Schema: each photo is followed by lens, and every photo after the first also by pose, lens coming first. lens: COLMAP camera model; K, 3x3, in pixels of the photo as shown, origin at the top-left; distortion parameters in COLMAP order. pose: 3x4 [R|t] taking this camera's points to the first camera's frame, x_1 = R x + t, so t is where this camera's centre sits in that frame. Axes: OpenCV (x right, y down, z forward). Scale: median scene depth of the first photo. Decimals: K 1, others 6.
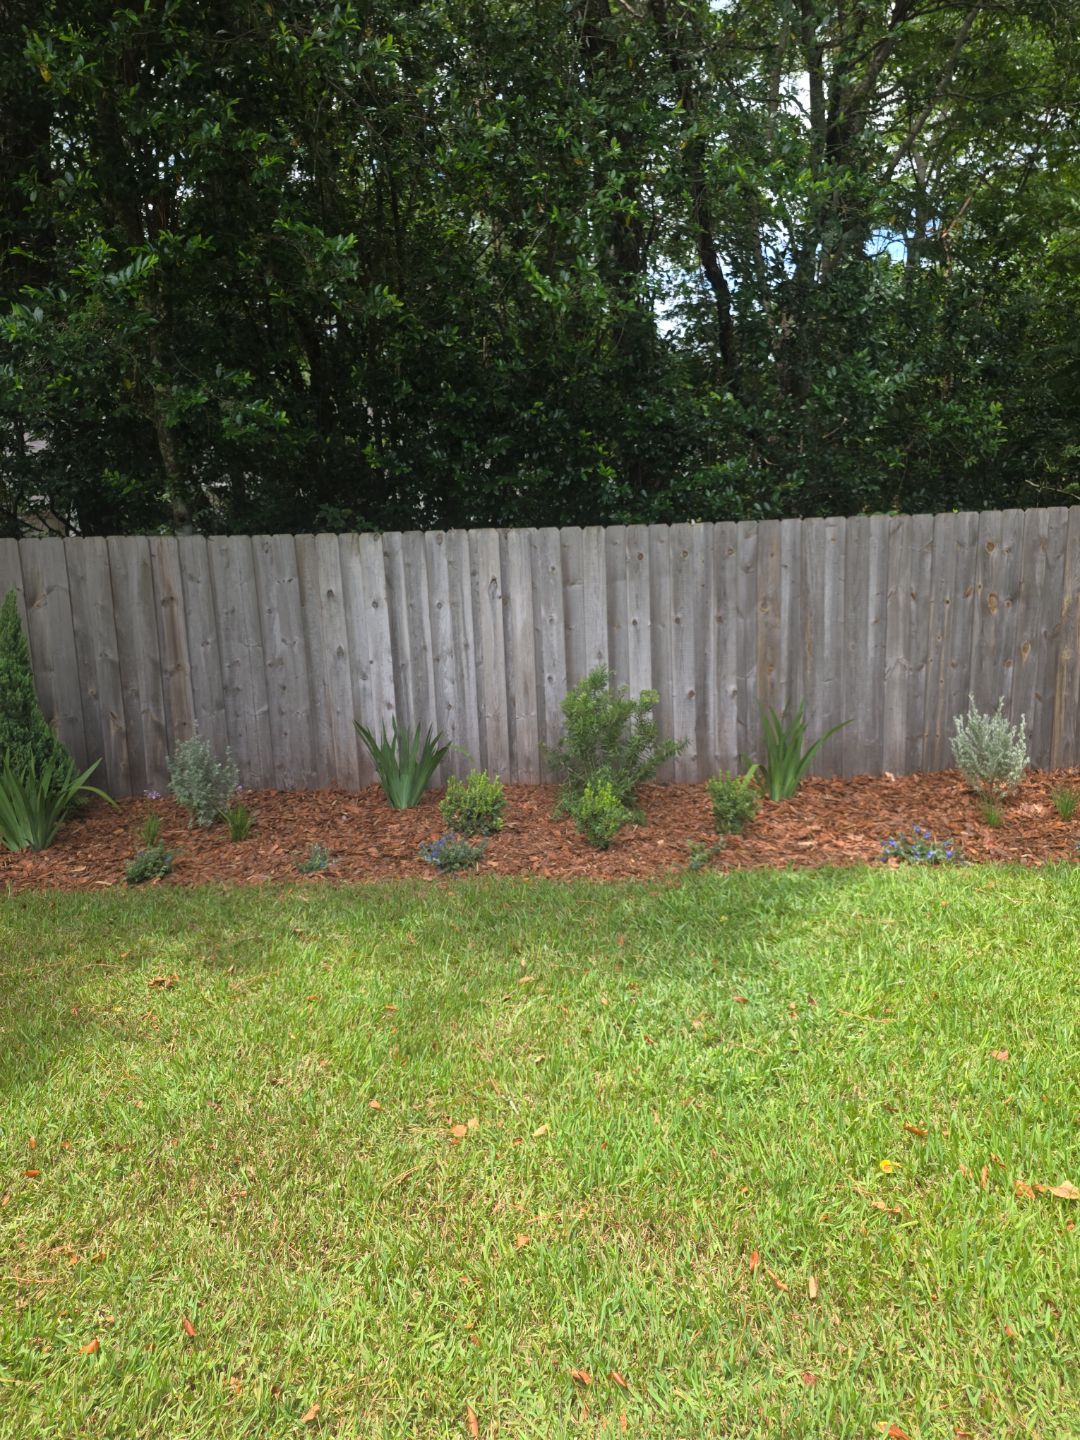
lens RADIAL K [[952.2, 0, 538.7], [0, 952.2, 735.2], [0, 0, 1]] dist [0.065934, -0.053751]
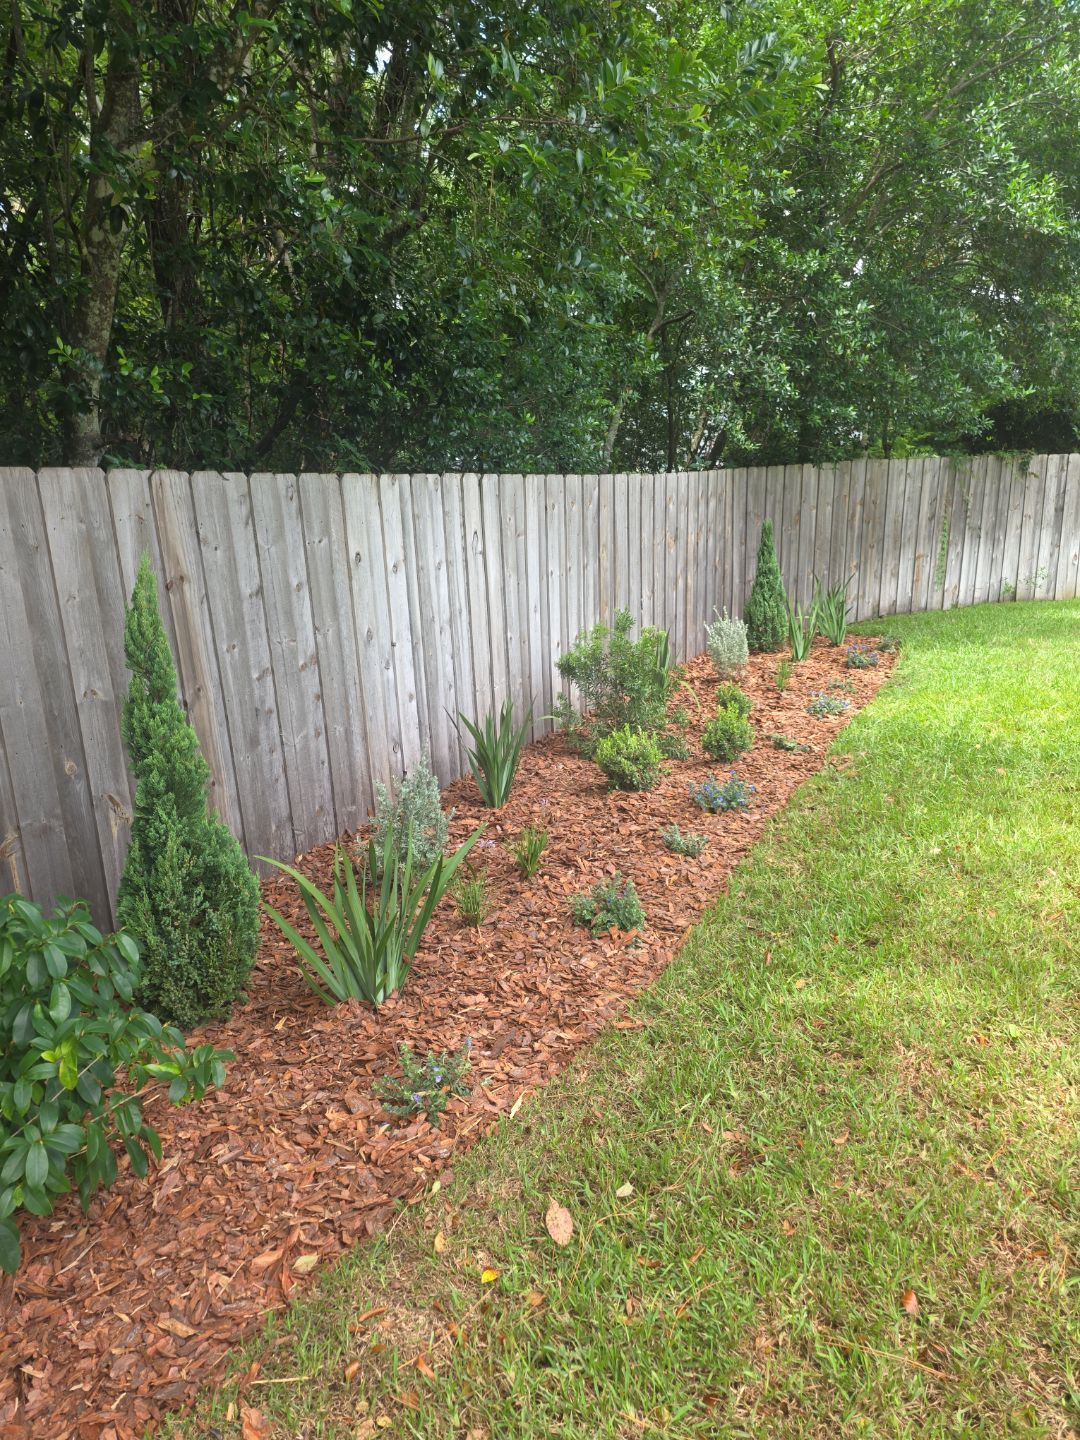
lens RADIAL K [[952.2, 0, 538.7], [0, 952.2, 735.2], [0, 0, 1]] dist [0.065934, -0.053751]
pose [[0.468419, -0.204649, 0.859478, -0.803497], [0.176487, 0.974871, 0.135939, -0.089940], [-0.865700, 0.088010, 0.492766, 0.529327]]
